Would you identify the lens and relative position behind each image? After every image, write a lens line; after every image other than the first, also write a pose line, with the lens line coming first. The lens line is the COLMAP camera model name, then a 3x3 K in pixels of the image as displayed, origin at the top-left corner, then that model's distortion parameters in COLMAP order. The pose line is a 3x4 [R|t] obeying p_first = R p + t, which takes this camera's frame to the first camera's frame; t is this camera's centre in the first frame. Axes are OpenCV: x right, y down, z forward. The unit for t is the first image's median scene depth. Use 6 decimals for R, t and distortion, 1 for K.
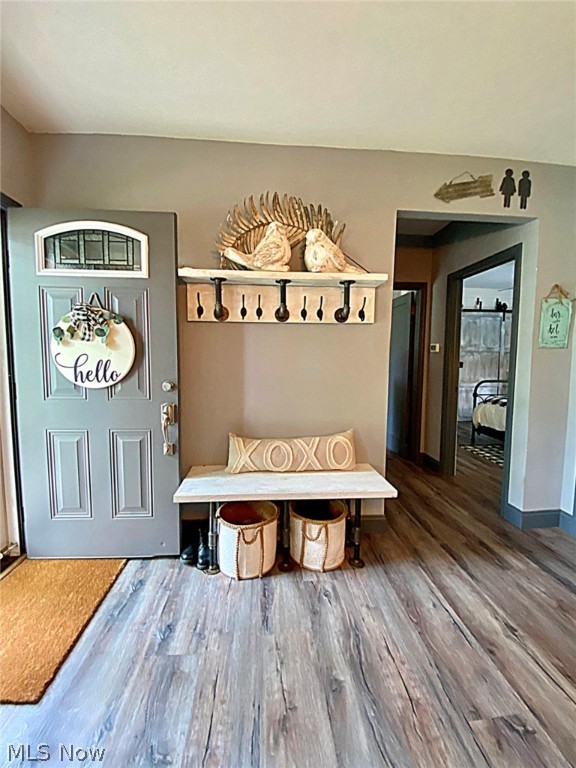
lens RADIAL K [[315.1, 0, 285.9], [0, 315.1, 383.0], [0, 0, 1]] dist [-0.001628, -0.010716]
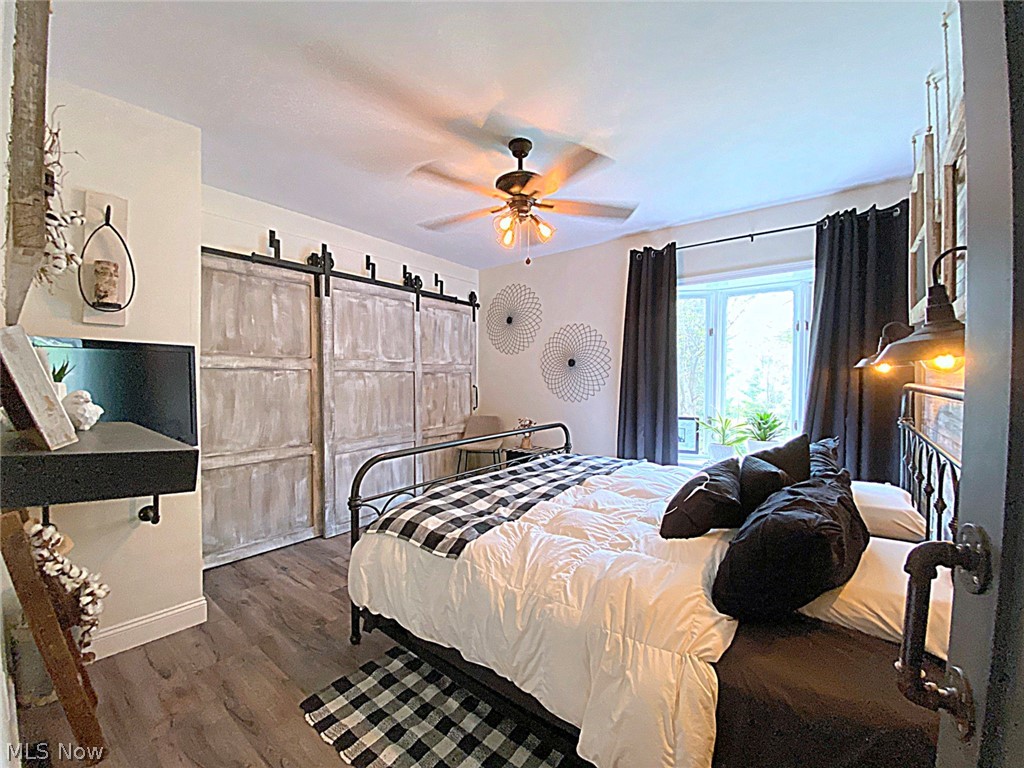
lens RADIAL K [[410.4, 0, 514.7], [0, 410.4, 383.3], [0, 0, 1]] dist [0.000947, 0.000010]
pose [[0.673848, -0.012032, 0.738772, 0.307994], [0.061087, 0.997351, -0.039476, -0.044633], [-0.736340, 0.071730, 0.672799, 0.446989]]
